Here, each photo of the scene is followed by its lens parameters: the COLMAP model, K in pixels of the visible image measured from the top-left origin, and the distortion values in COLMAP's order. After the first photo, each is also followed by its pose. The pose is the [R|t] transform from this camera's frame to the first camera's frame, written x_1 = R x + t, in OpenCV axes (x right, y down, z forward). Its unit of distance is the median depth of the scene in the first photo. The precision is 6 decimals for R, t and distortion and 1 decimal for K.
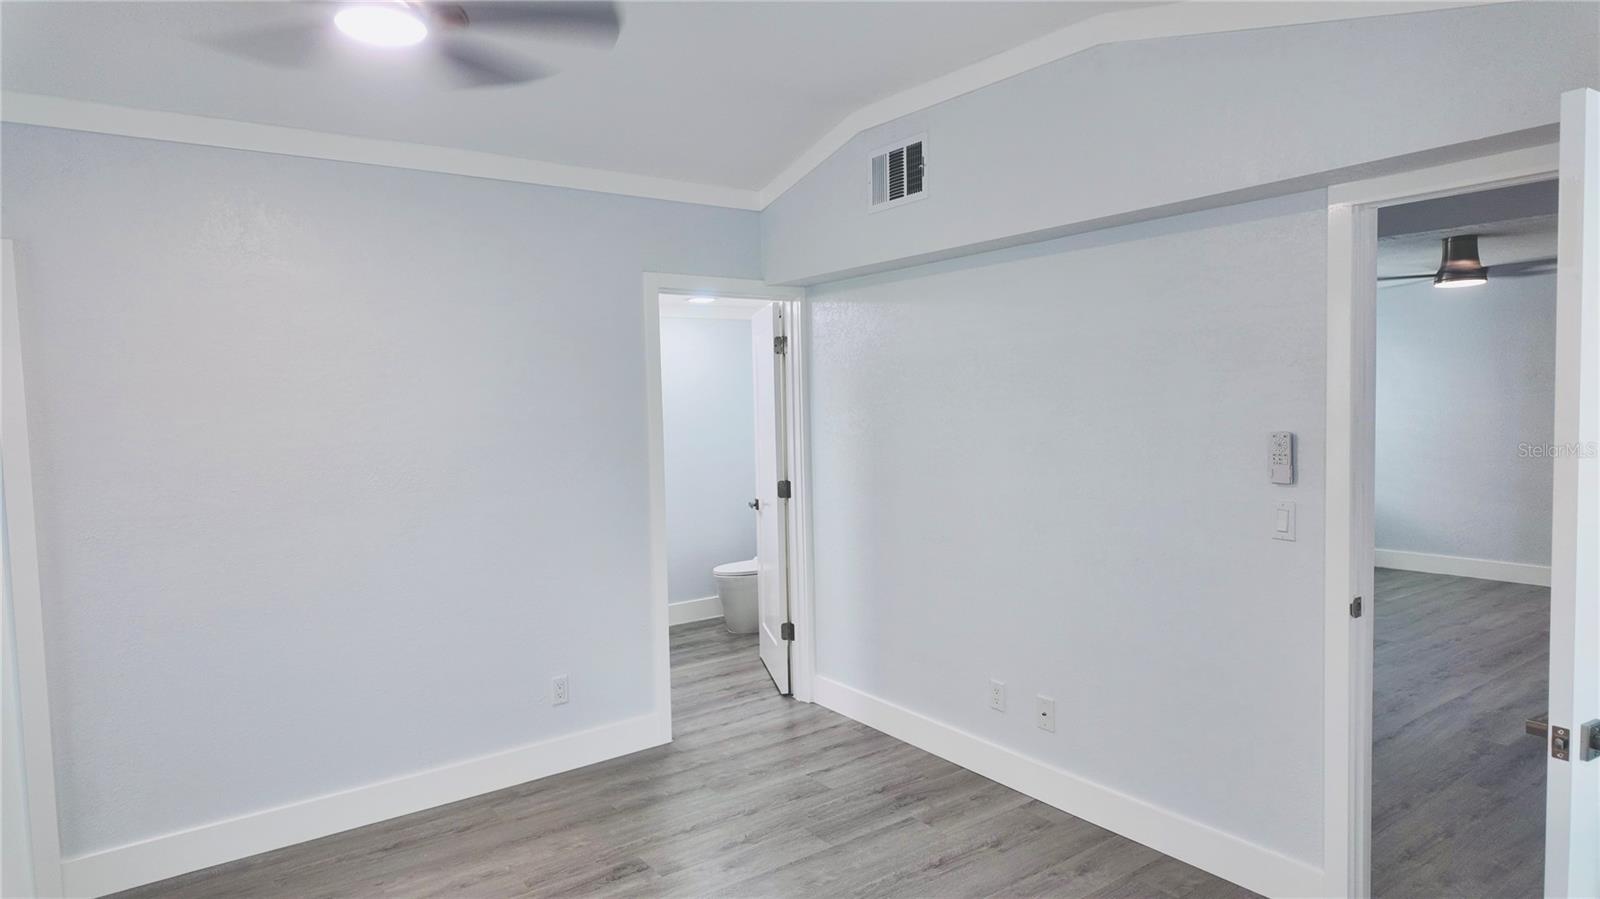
lens RADIAL K [[925.2, 0, 852.9], [0, 925.2, 449.1], [0, 0, 1]] dist [0.006132, 0.001401]
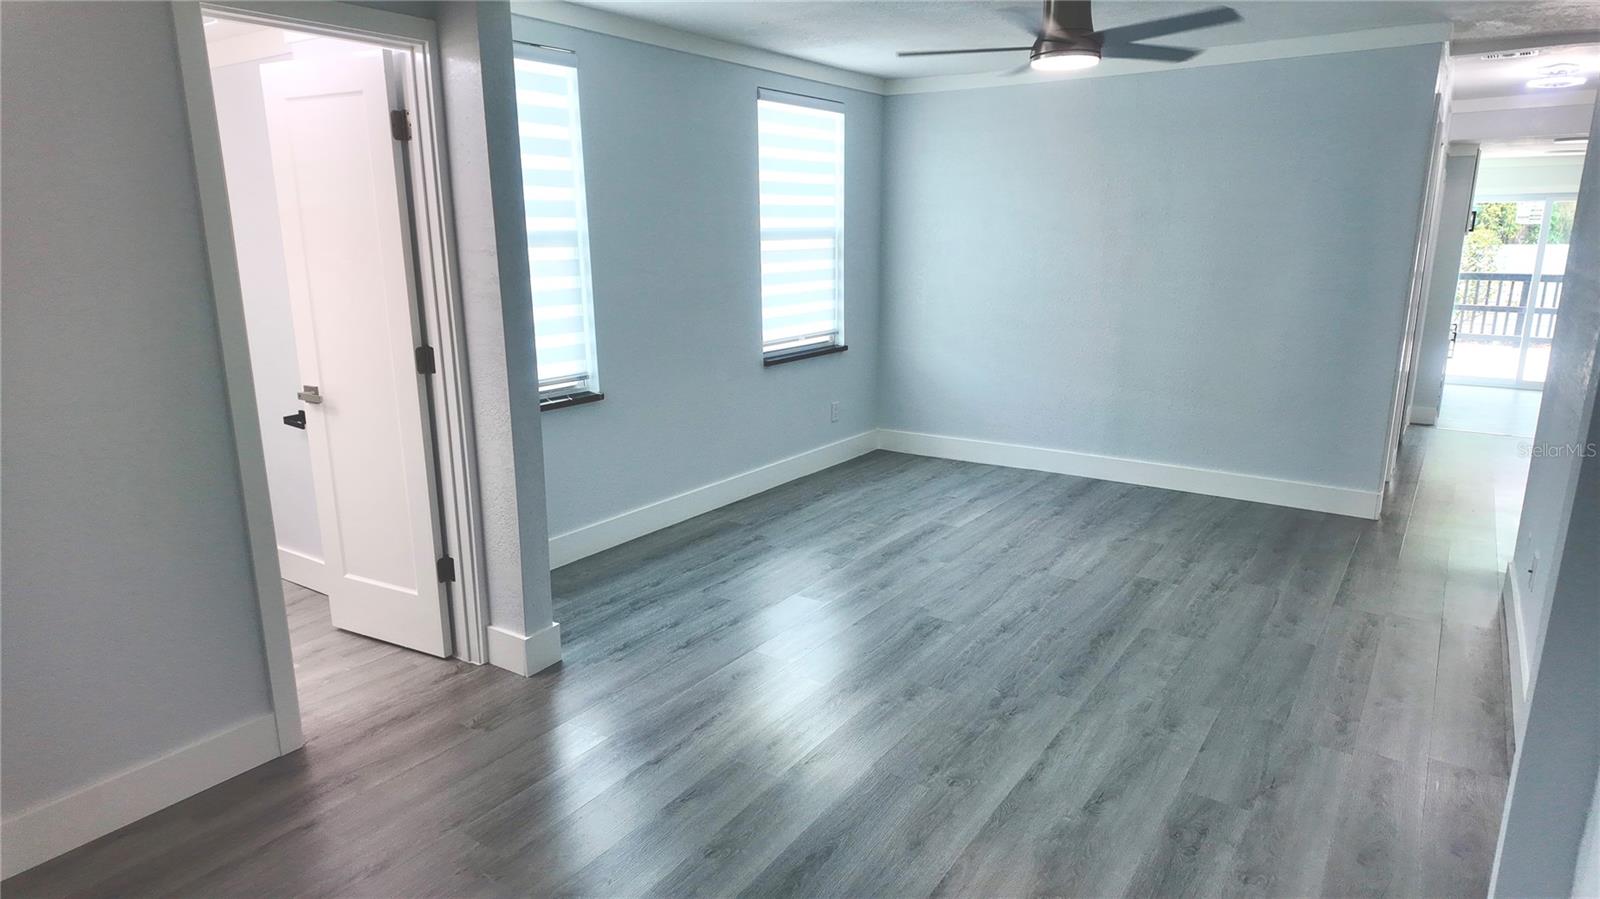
lens RADIAL K [[939.6, 0, 800.0], [0, 939.6, 449.5], [0, 0, 1]] dist [0.066302, -0.056425]
pose [[0.950464, -0.055411, 0.305856, 0.260316], [0.000099, 0.984036, 0.177967, -0.031396], [-0.310835, -0.169121, 0.935297, 0.390641]]
